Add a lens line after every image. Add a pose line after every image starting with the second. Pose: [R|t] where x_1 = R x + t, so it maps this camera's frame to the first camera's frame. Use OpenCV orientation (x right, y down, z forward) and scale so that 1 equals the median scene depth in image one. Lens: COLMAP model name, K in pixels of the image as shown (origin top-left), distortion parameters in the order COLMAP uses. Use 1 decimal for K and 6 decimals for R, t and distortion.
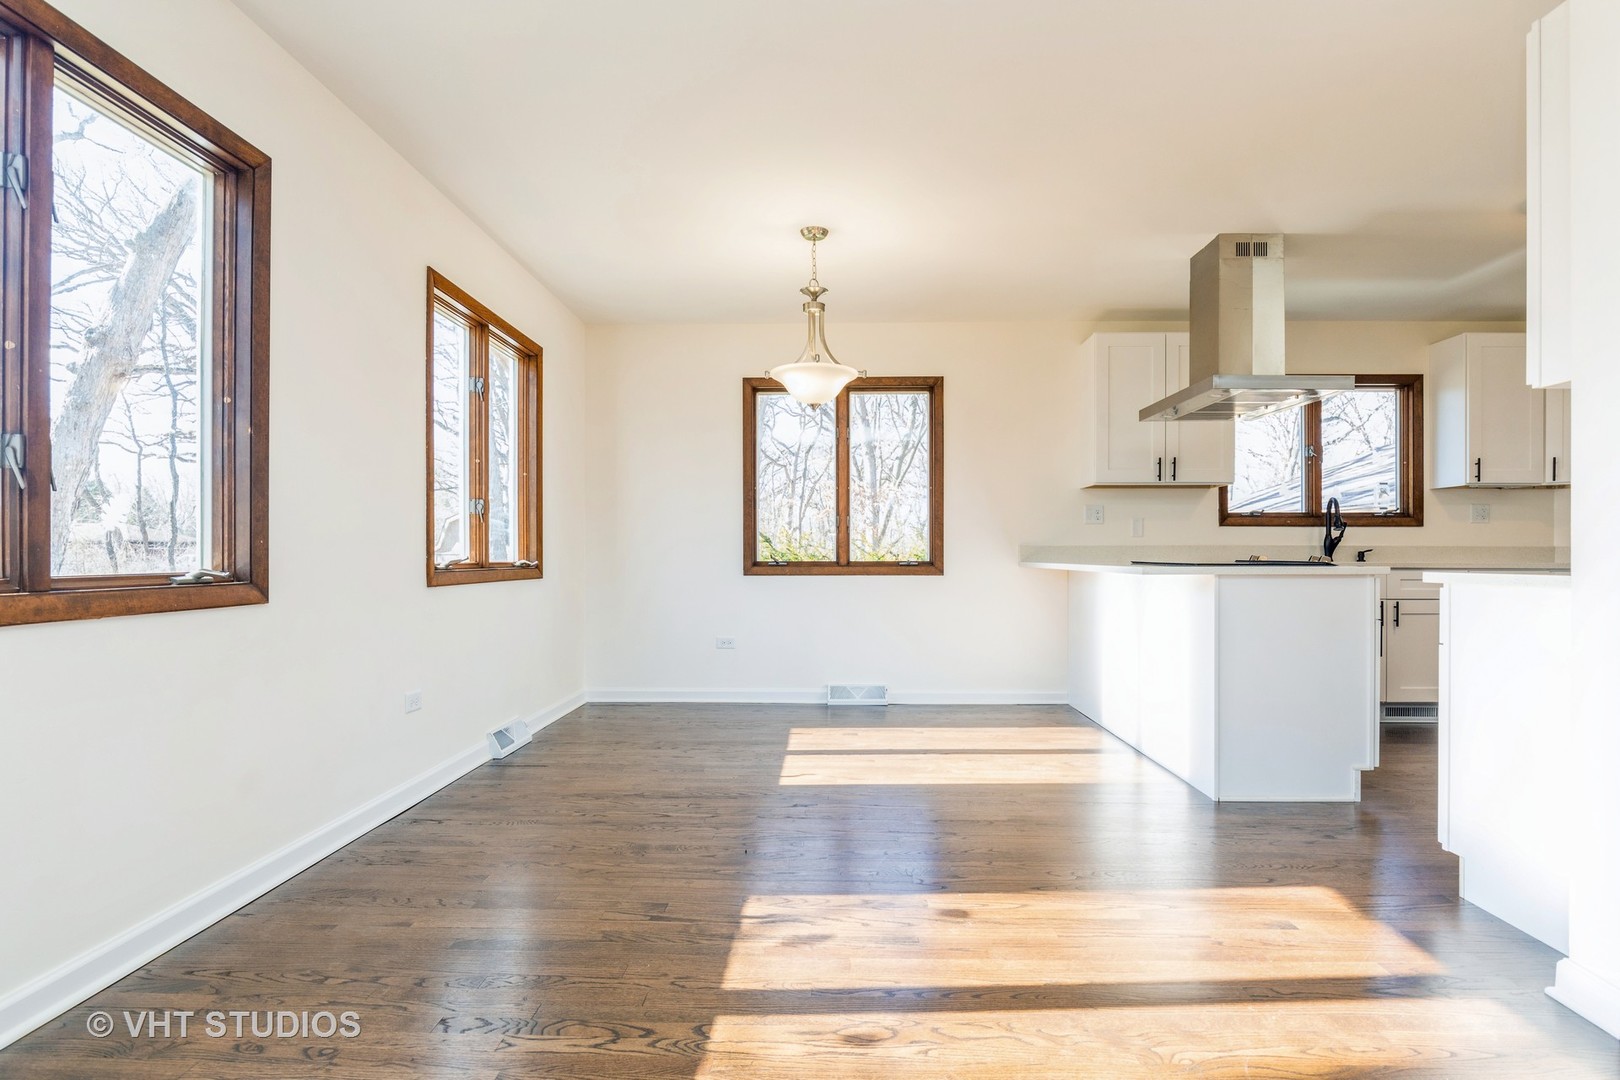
lens RADIAL K [[819.2, 0, 814.9], [0, 819.2, 547.5], [0, 0, 1]] dist [0.002316, 0.000103]
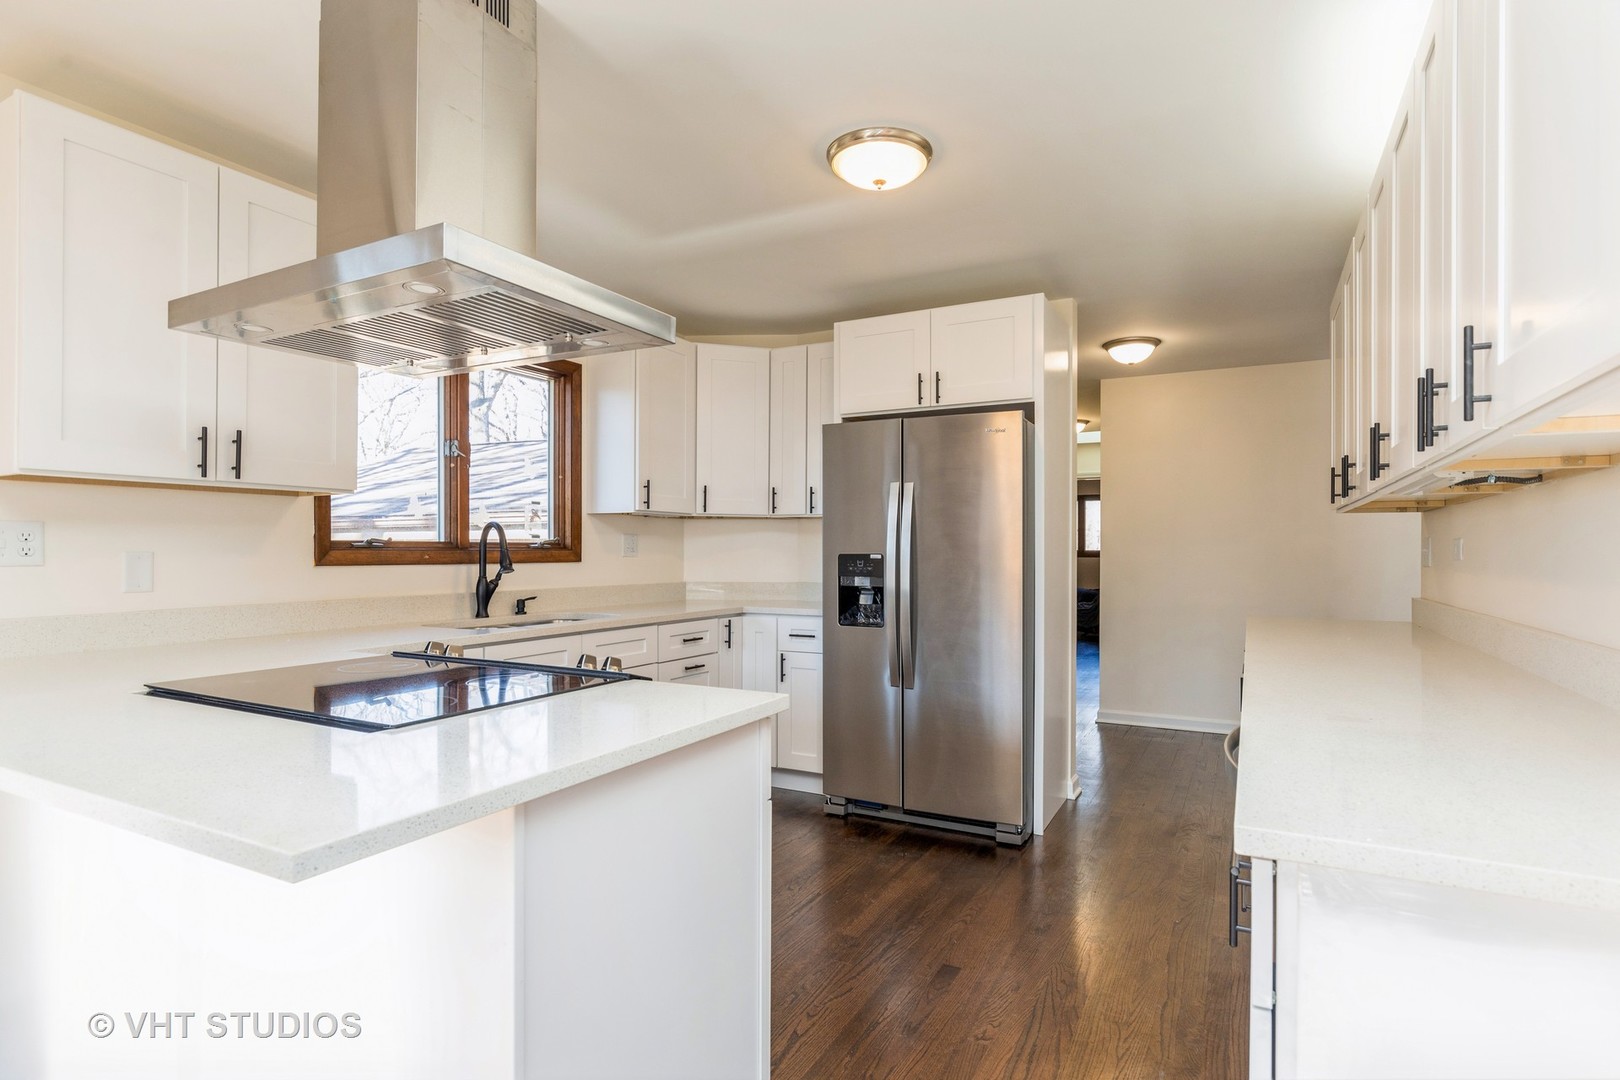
lens RADIAL K [[819.2, 0, 816.2], [0, 819.2, 550.2], [0, 0, 1]] dist [0.002316, 0.000103]
pose [[0.446053, -0.004003, 0.894997, 0.149777], [0.000113, 0.999990, 0.004416, -0.039547], [-0.895006, -0.001868, 0.446049, 0.454485]]
